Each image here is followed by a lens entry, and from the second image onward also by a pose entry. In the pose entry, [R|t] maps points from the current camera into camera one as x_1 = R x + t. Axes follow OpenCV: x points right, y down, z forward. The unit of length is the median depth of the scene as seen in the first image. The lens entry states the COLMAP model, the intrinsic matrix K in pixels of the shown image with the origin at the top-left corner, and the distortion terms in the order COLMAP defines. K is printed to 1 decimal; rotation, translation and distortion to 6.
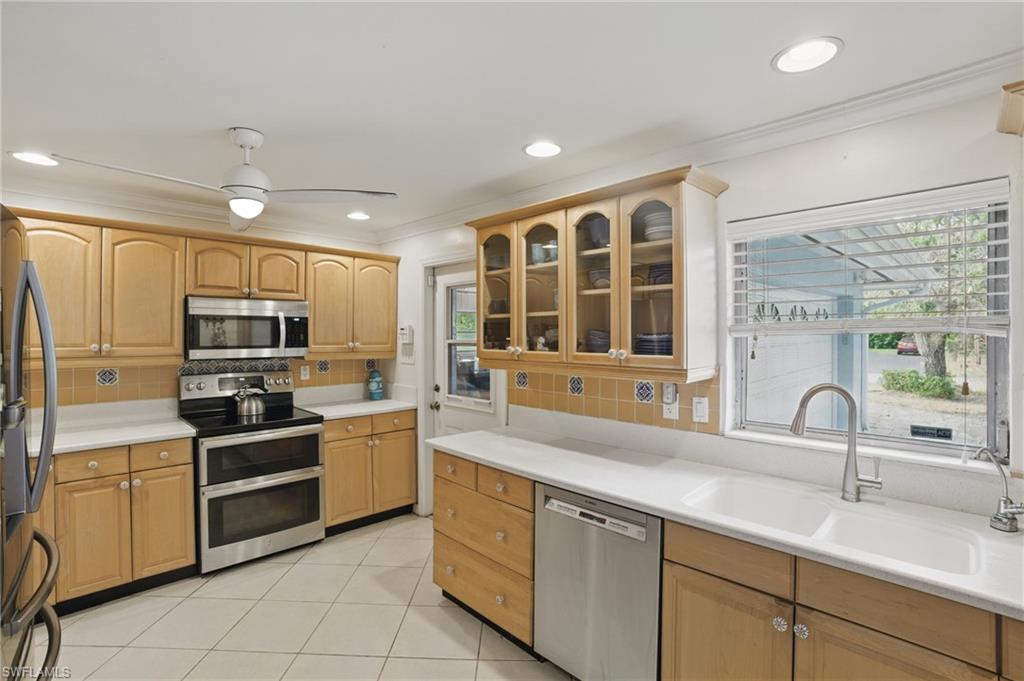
lens RADIAL K [[479.6, 0, 513.9], [0, 479.6, 339.4], [0, 0, 1]] dist [-0.047104, 0.011217]
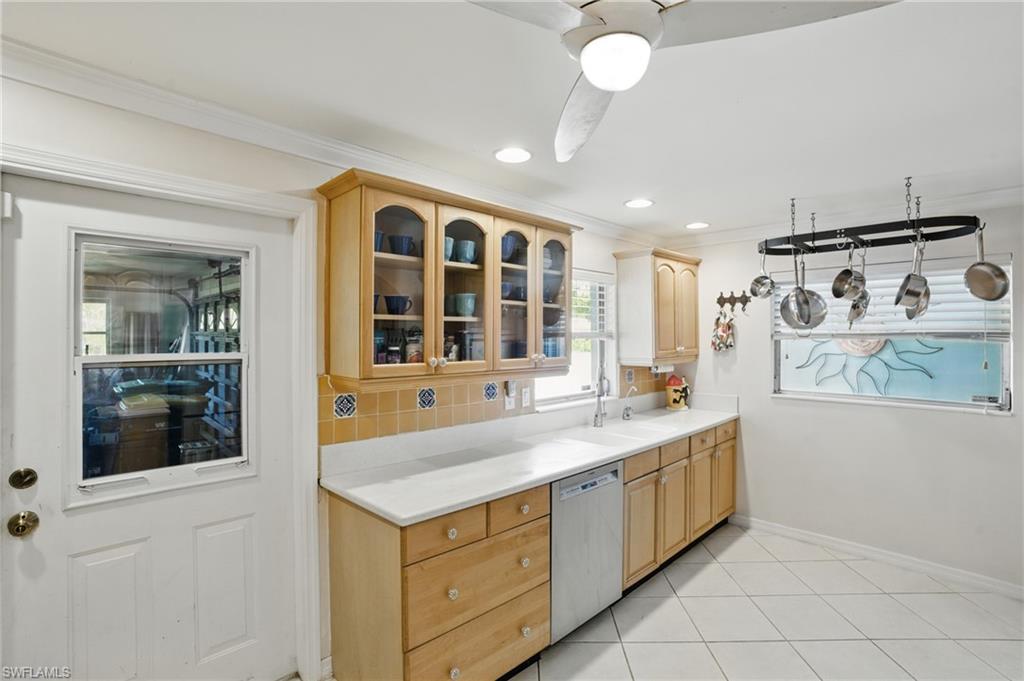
lens RADIAL K [[479.6, 0, 515.3], [0, 479.6, 338.1], [0, 0, 1]] dist [-0.047104, 0.011217]
pose [[0.007072, 0.005374, 0.999961, -0.780927], [0.018776, 0.999809, -0.005506, -0.009673], [-0.999799, 0.018815, 0.006970, 0.833286]]
